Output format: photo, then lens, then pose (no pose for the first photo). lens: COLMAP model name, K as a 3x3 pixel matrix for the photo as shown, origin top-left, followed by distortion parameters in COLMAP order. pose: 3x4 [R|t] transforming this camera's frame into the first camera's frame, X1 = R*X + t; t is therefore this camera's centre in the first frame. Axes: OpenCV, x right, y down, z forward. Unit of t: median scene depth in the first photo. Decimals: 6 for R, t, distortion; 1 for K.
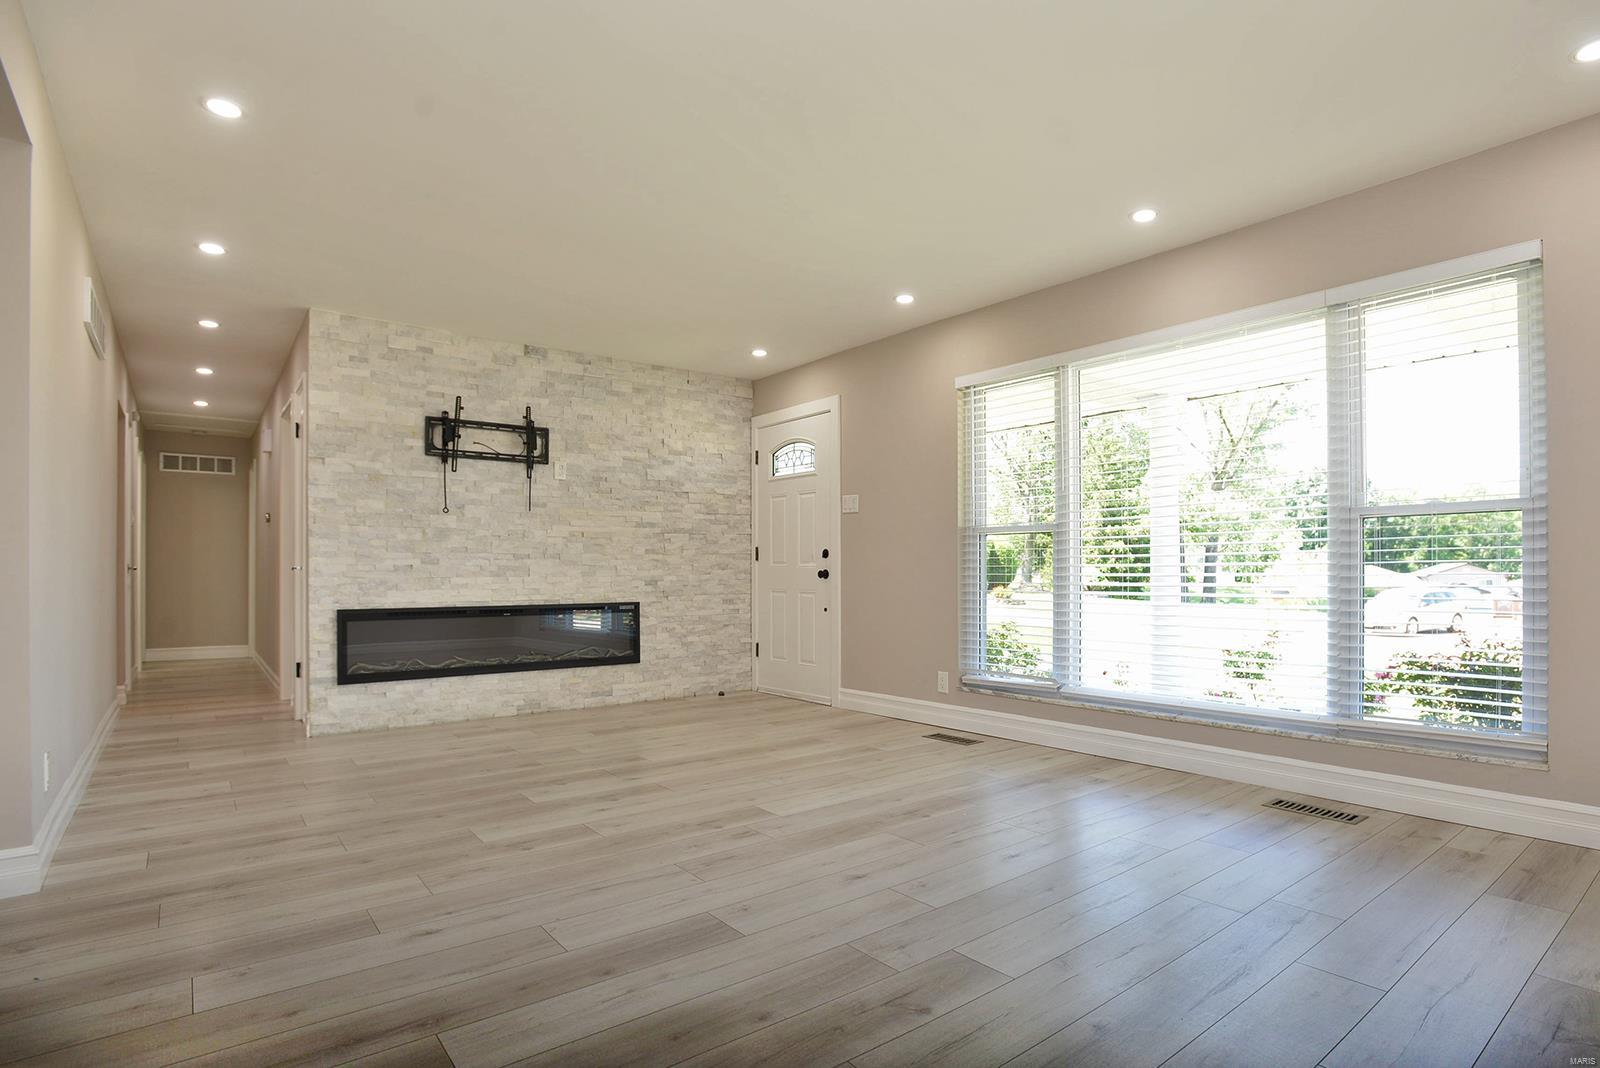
lens RADIAL K [[832.6, 0, 841.1], [0, 832.6, 566.4], [0, 0, 1]] dist [-0.043438, 0.001441]
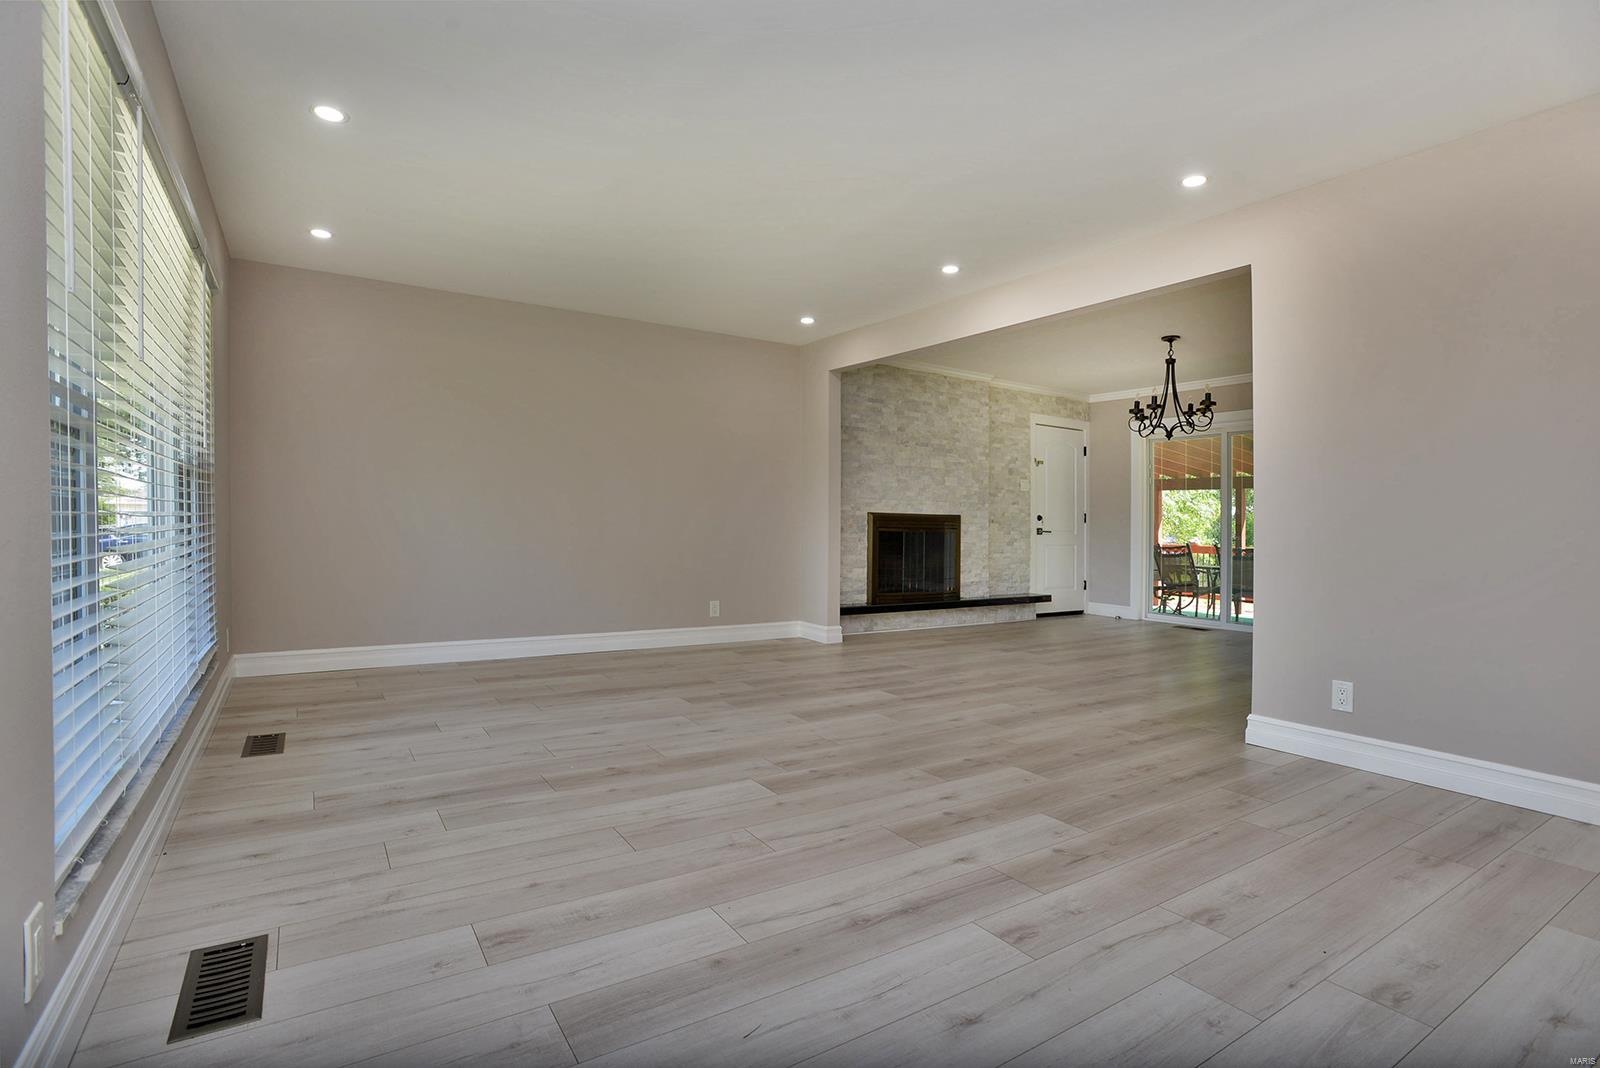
lens RADIAL K [[749.0, 0, 760.5], [0, 749.0, 542.6], [0, 0, 1]] dist [-0.056843, -0.000088]
pose [[-0.987792, -0.015127, 0.155040, -0.125808], [-0.013121, 0.999817, 0.013954, 0.005239], [-0.155222, 0.011750, -0.987810, 1.088017]]
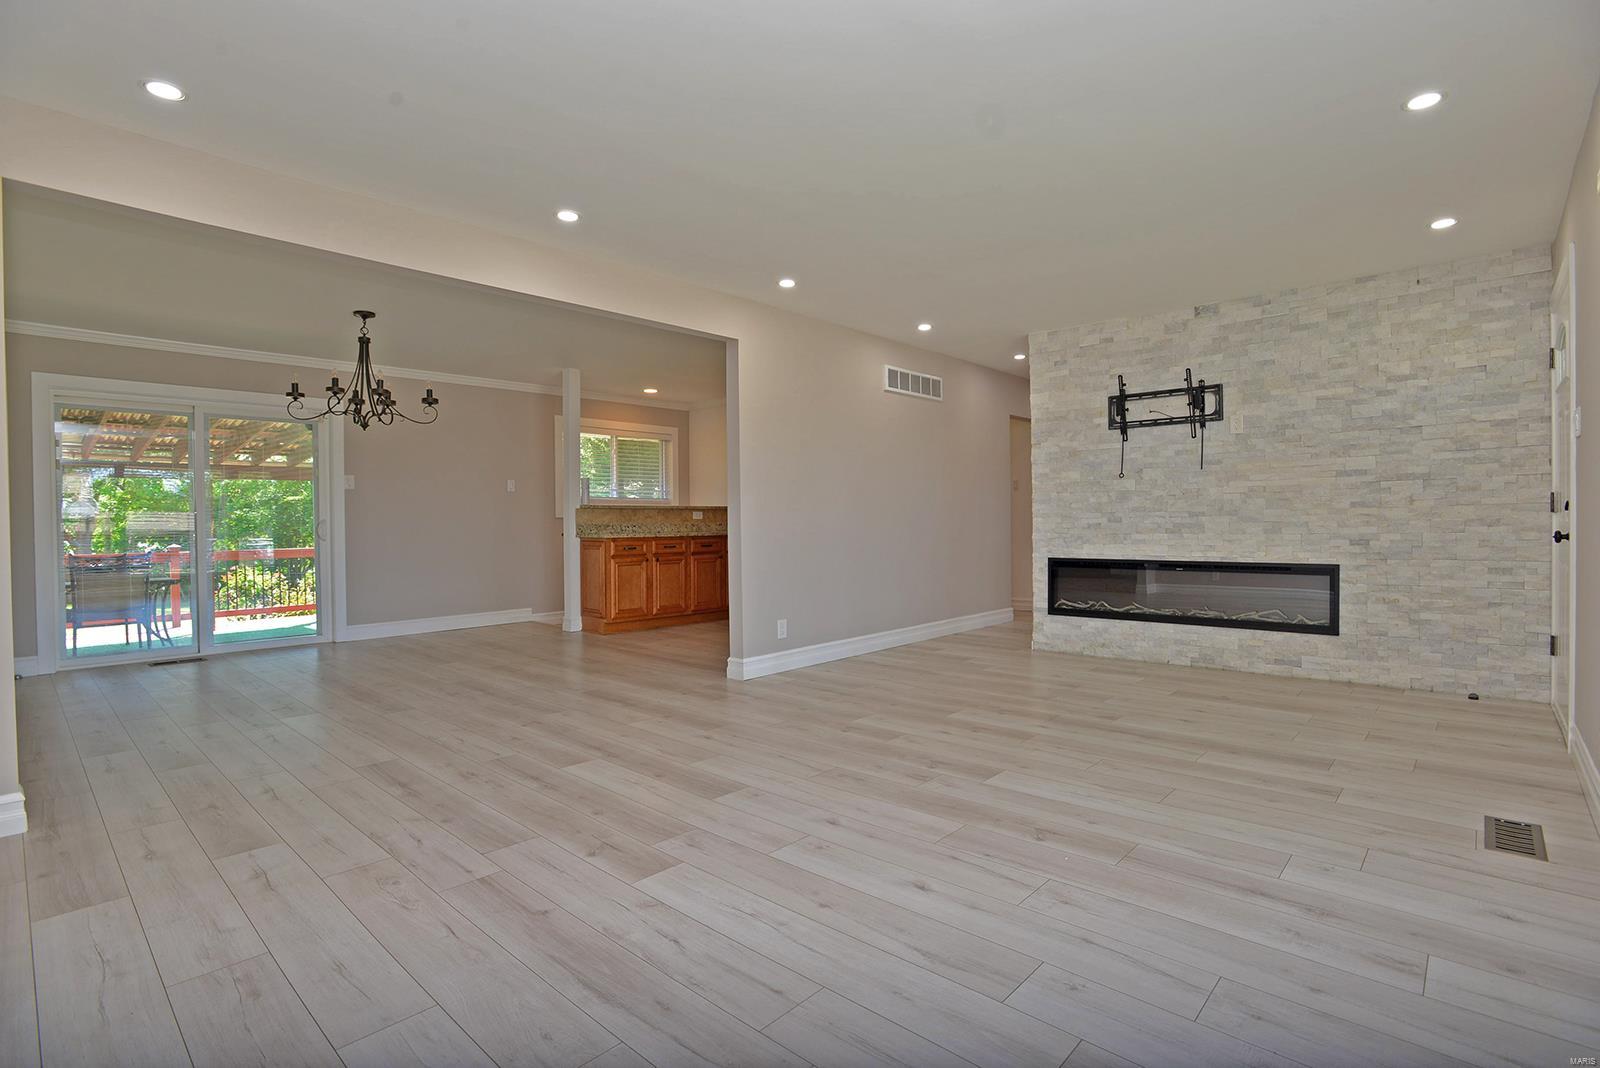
lens RADIAL K [[779.7, 0, 833.1], [0, 779.7, 528.3], [0, 0, 1]] dist [-0.029713, 0.001295]
pose [[0.158336, 0.012597, -0.987305, 0.488722], [0.017818, 0.999719, 0.015613, -0.017060], [0.987225, -0.020064, 0.158067, 0.393689]]
